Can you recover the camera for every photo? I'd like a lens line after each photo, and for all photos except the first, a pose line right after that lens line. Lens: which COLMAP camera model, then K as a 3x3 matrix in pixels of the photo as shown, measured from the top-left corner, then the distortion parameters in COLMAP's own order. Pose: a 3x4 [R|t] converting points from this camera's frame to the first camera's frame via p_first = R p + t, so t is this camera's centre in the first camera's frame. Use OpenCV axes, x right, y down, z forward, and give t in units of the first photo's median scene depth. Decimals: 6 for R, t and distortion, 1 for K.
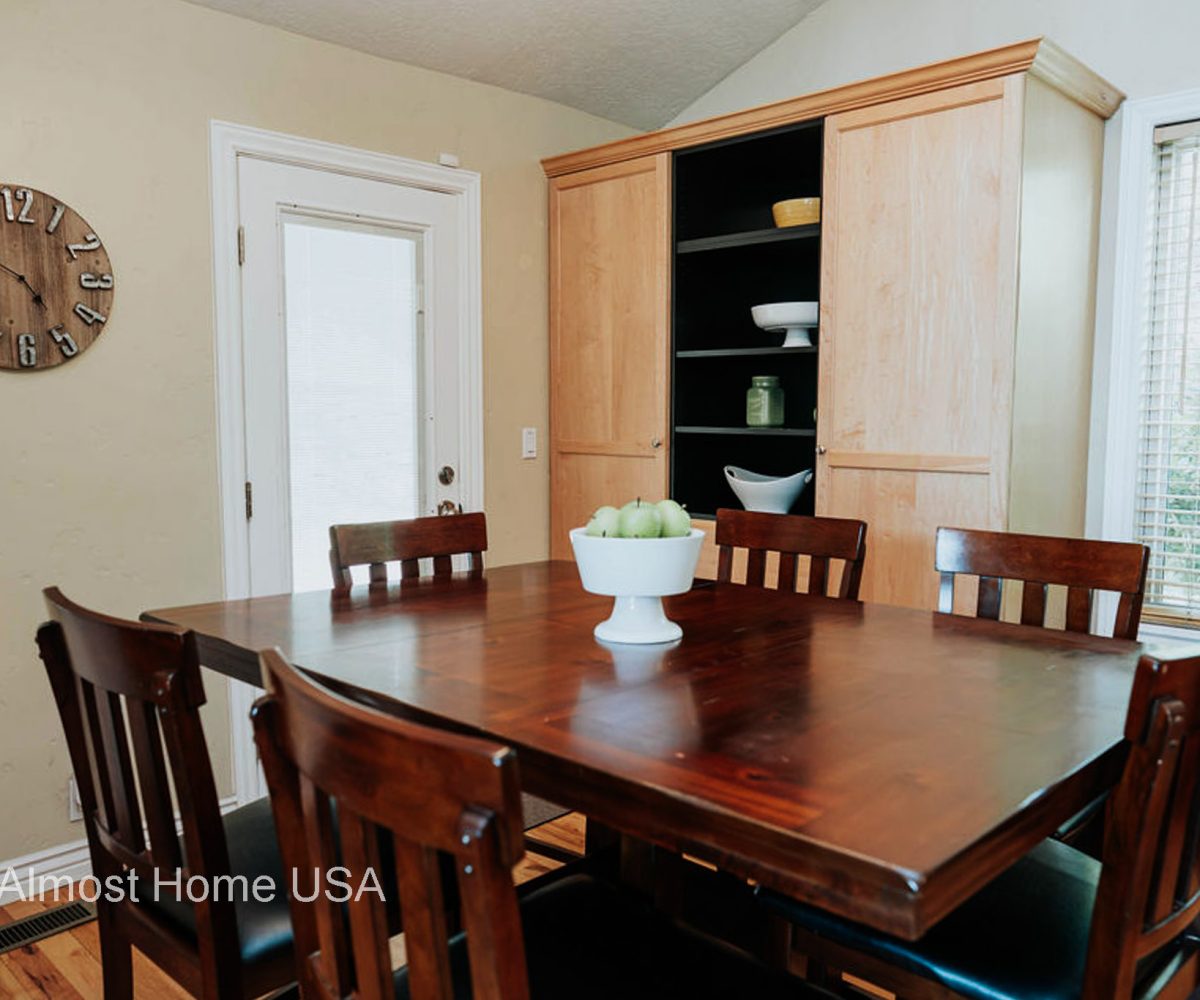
lens RADIAL K [[1019.9, 0, 600.0], [0, 1019.9, 500.0], [0, 0, 1]] dist [-0.007723, -0.001260]
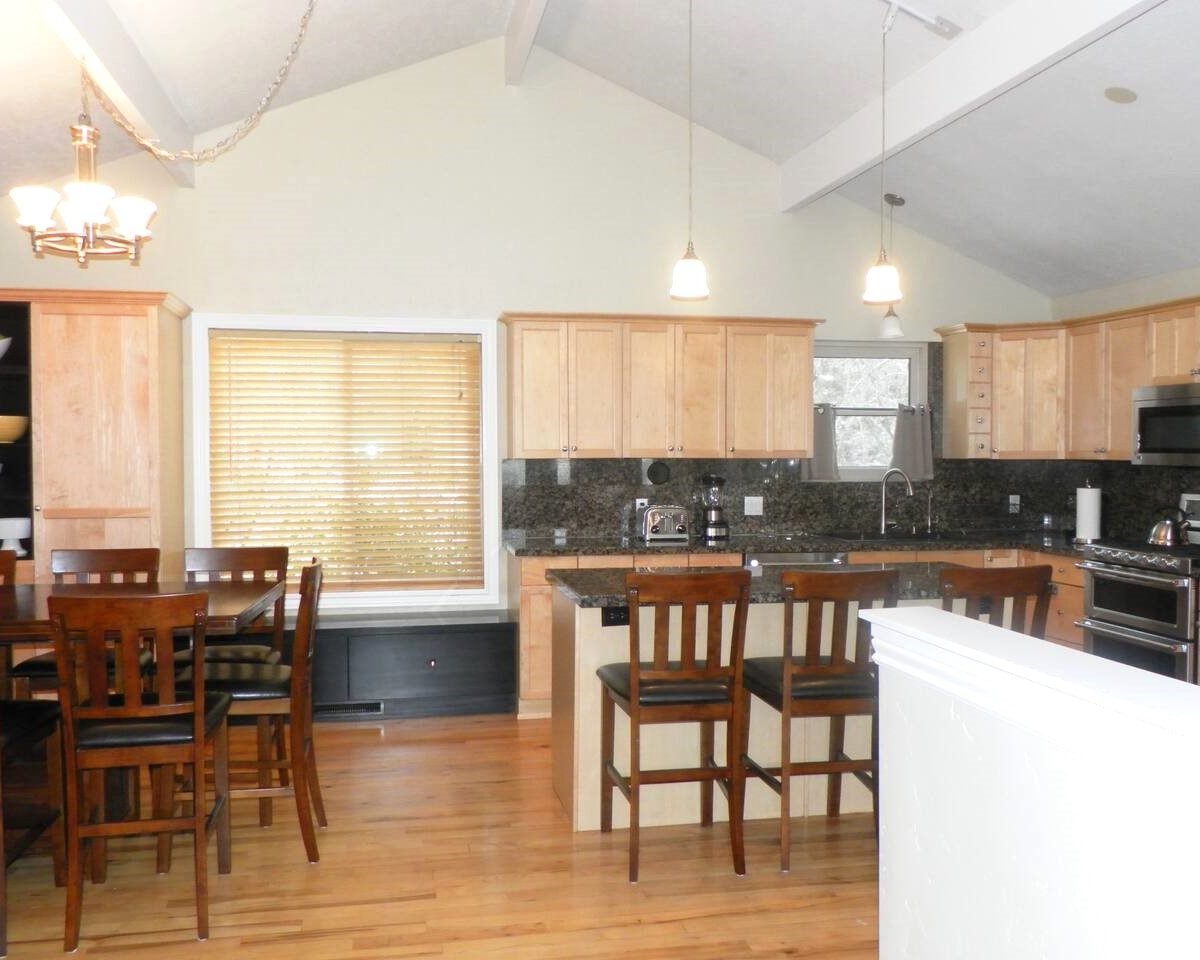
lens RADIAL K [[1122.6, 0, 600.0], [0, 1122.6, 480.0], [0, 0, 1]] dist [0.000022, 0.000419]
pose [[0.573901, -0.024402, 0.818561, -0.752944], [0.076535, 0.996779, -0.023945, 0.016628], [-0.815341, 0.076390, 0.573920, -0.767498]]
